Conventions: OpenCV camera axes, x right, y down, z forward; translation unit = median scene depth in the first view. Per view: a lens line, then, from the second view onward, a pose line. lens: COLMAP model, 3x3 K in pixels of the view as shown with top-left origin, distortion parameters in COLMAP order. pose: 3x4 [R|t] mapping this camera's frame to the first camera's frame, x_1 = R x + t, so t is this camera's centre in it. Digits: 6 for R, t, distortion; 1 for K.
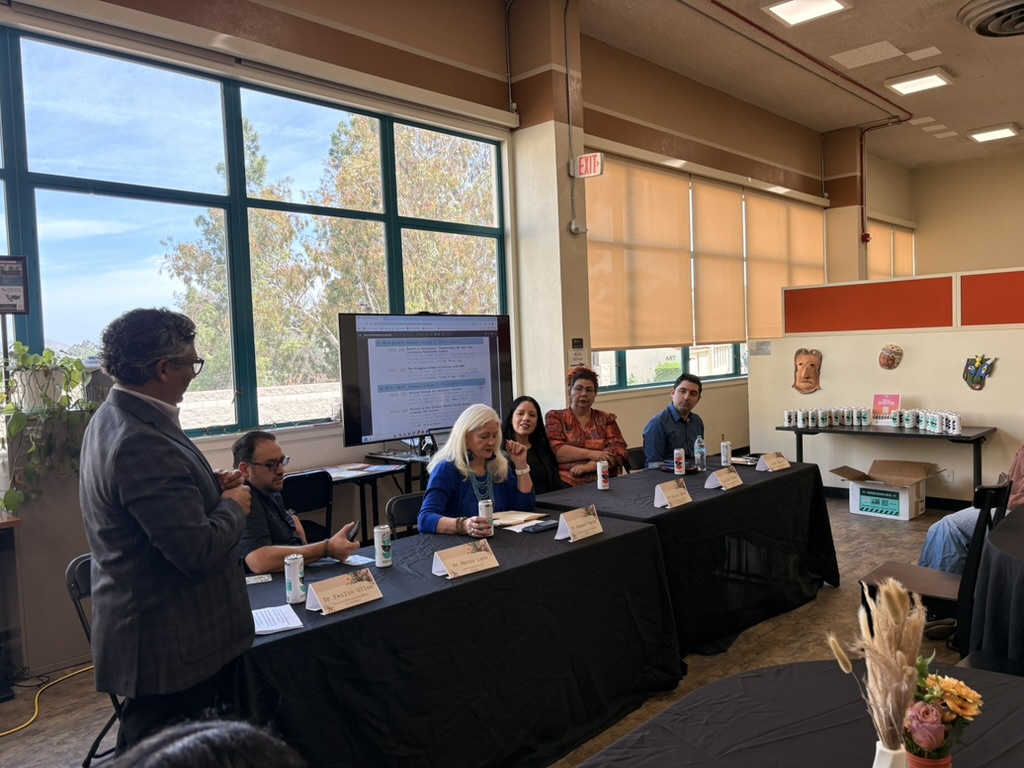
lens RADIAL K [[783.3, 0, 512.5], [0, 783.3, 389.3], [0, 0, 1]] dist [-0.013626, -0.005542]
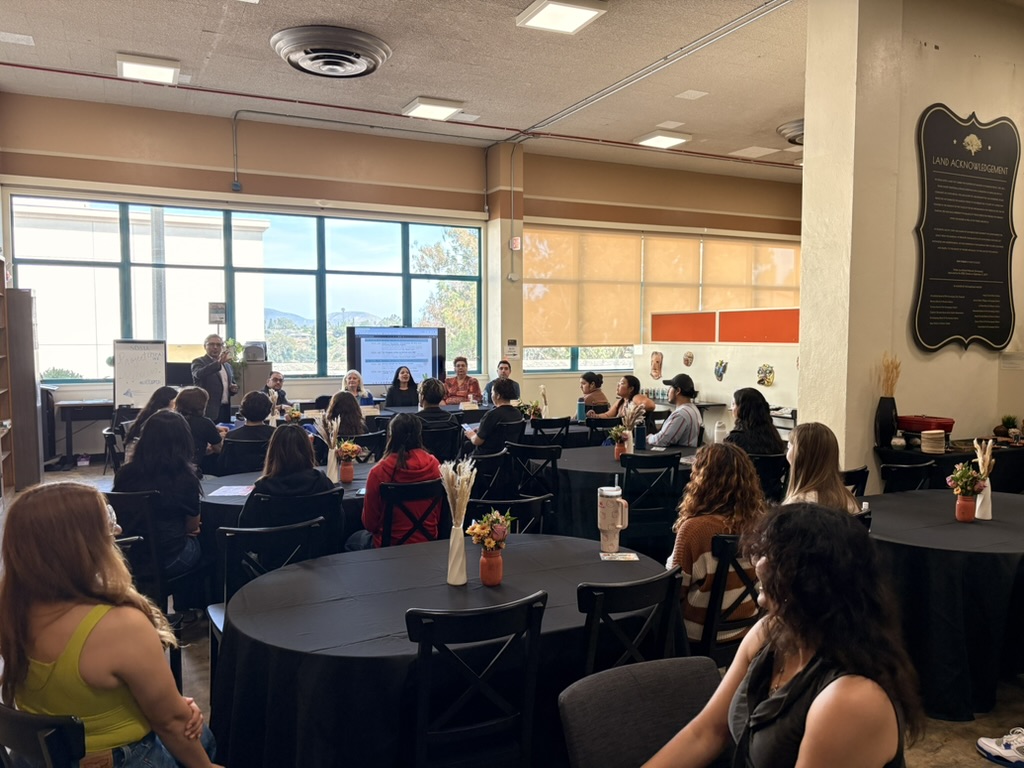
lens RADIAL K [[783.3, 0, 511.3], [0, 783.3, 381.1], [0, 0, 1]] dist [-0.013626, -0.005542]
pose [[0.940620, 0.058050, -0.334461, 0.739237], [-0.054068, 0.998312, 0.021212, -0.010120], [0.335127, -0.001869, 0.942171, -0.726331]]
